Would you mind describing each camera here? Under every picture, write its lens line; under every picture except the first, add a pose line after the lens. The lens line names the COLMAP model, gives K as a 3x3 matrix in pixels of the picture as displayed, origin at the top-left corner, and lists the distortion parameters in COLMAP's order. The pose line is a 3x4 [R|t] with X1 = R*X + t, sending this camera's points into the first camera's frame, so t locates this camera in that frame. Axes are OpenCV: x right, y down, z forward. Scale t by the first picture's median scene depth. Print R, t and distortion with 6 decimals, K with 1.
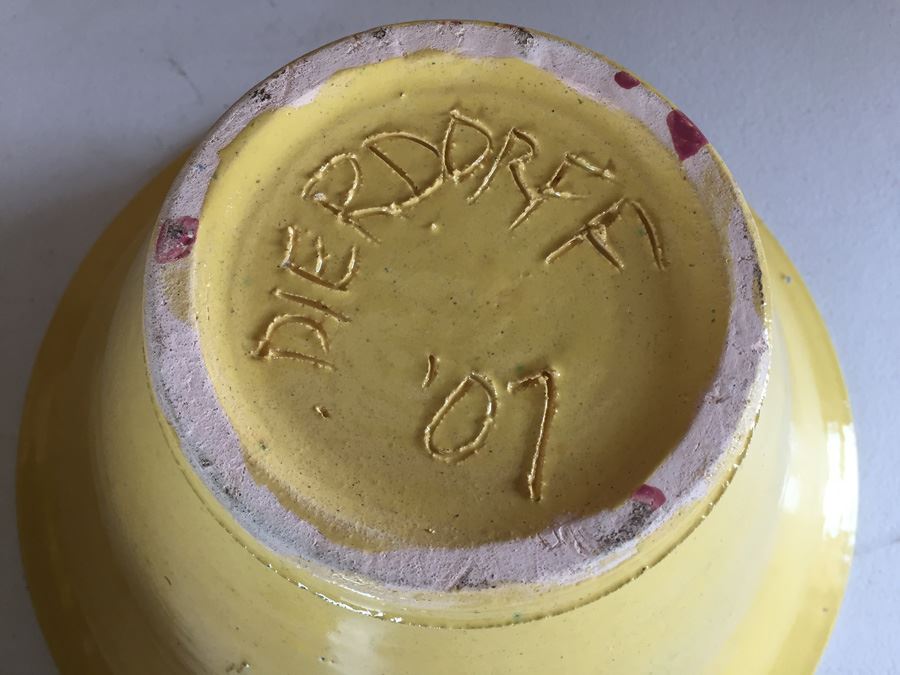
lens RADIAL K [[787.4, 0, 450.0], [0, 787.4, 337.5], [0, 0, 1]] dist [0.076821, -0.134022]
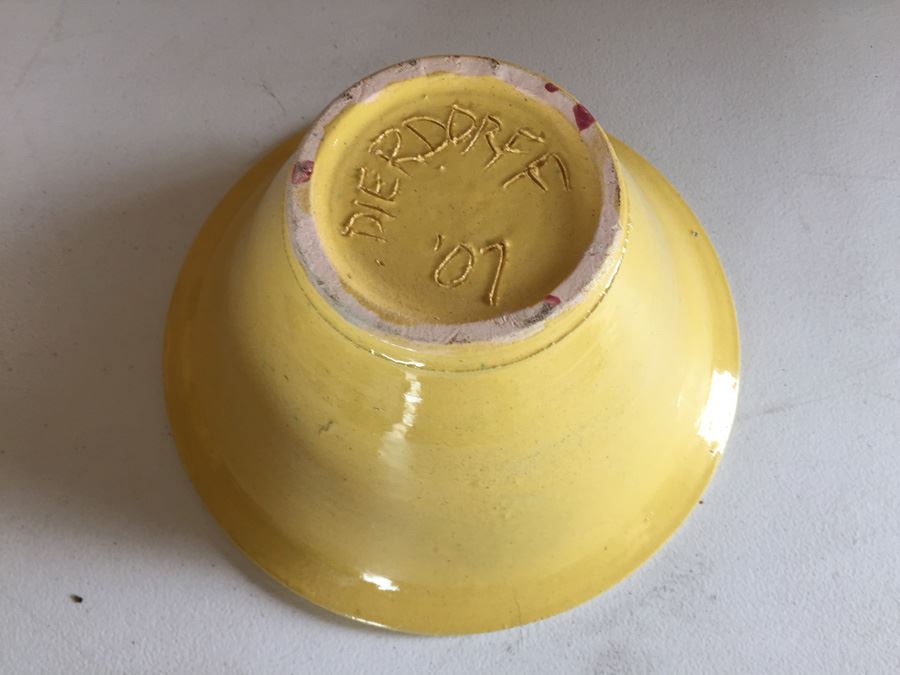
lens RADIAL K [[787.4, 0, 450.0], [0, 787.4, 337.5], [0, 0, 1]] dist [0.076821, -0.134022]
pose [[0.999307, 0.006976, -0.036559, 0.067327], [-0.008693, 0.998857, -0.047008, 0.335573], [0.036189, 0.047293, 0.998225, -0.790171]]
